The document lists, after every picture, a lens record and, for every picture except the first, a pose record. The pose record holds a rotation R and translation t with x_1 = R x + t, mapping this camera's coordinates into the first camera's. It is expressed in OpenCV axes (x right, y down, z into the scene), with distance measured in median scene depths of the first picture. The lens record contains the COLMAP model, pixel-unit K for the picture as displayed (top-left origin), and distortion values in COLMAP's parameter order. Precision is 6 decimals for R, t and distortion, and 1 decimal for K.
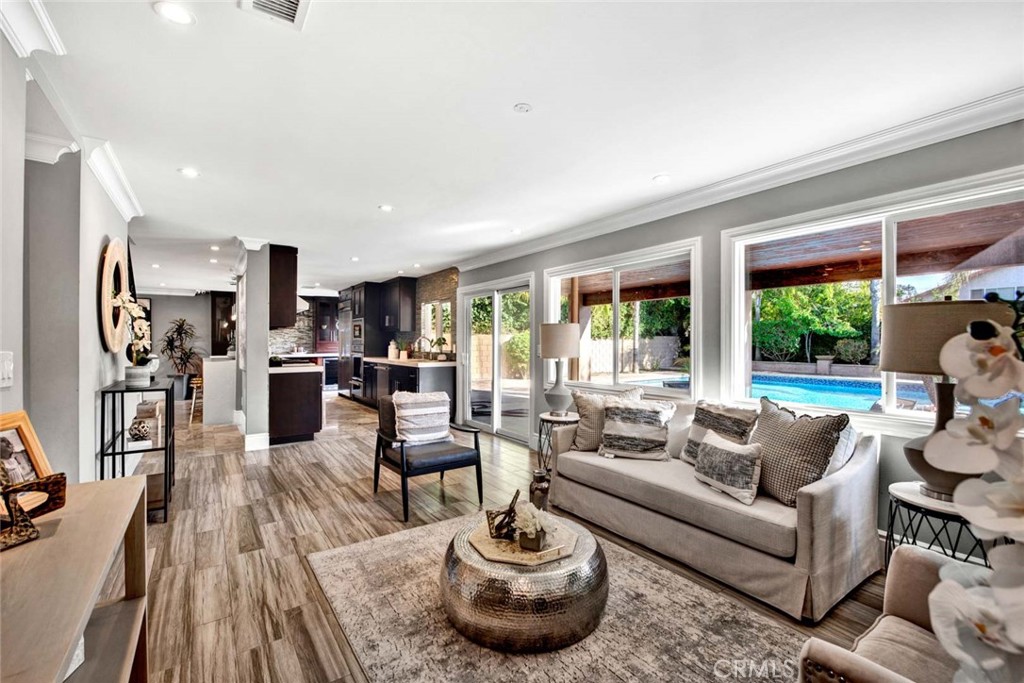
lens RADIAL K [[436.3, 0, 510.4], [0, 436.3, 340.0], [0, 0, 1]] dist [0.001786, 0.000060]
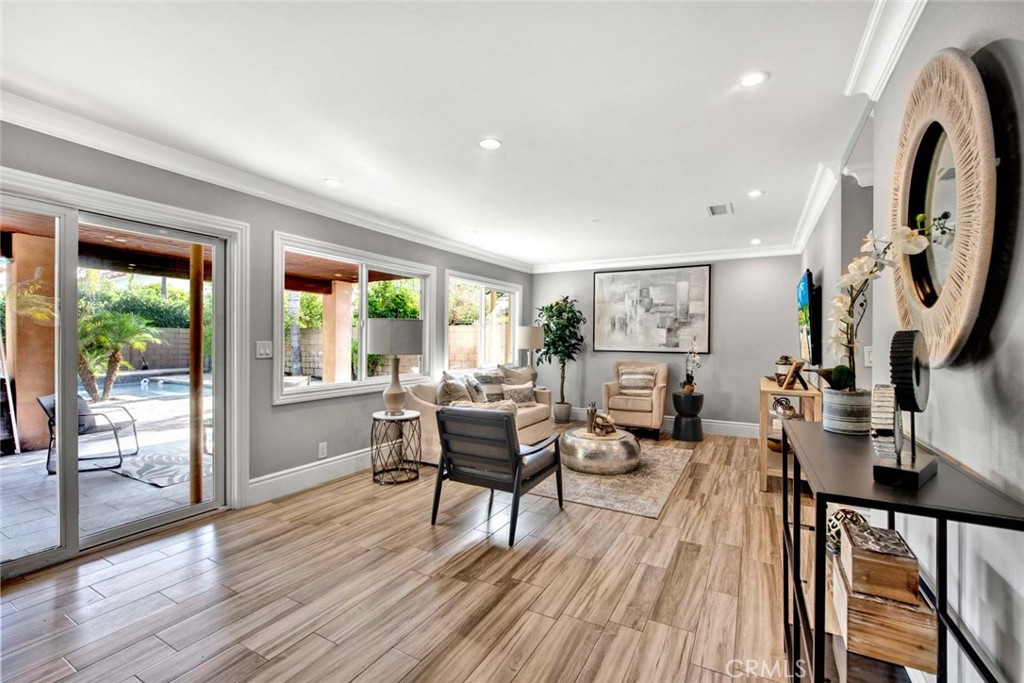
lens RADIAL K [[436.3, 0, 515.7], [0, 436.3, 342.1], [0, 0, 1]] dist [0.001786, 0.000060]
pose [[-0.439694, -0.000229, 0.898147, -1.323570], [-0.007728, 0.999964, -0.003529, 0.022277], [-0.898114, -0.008493, -0.439680, 1.814537]]
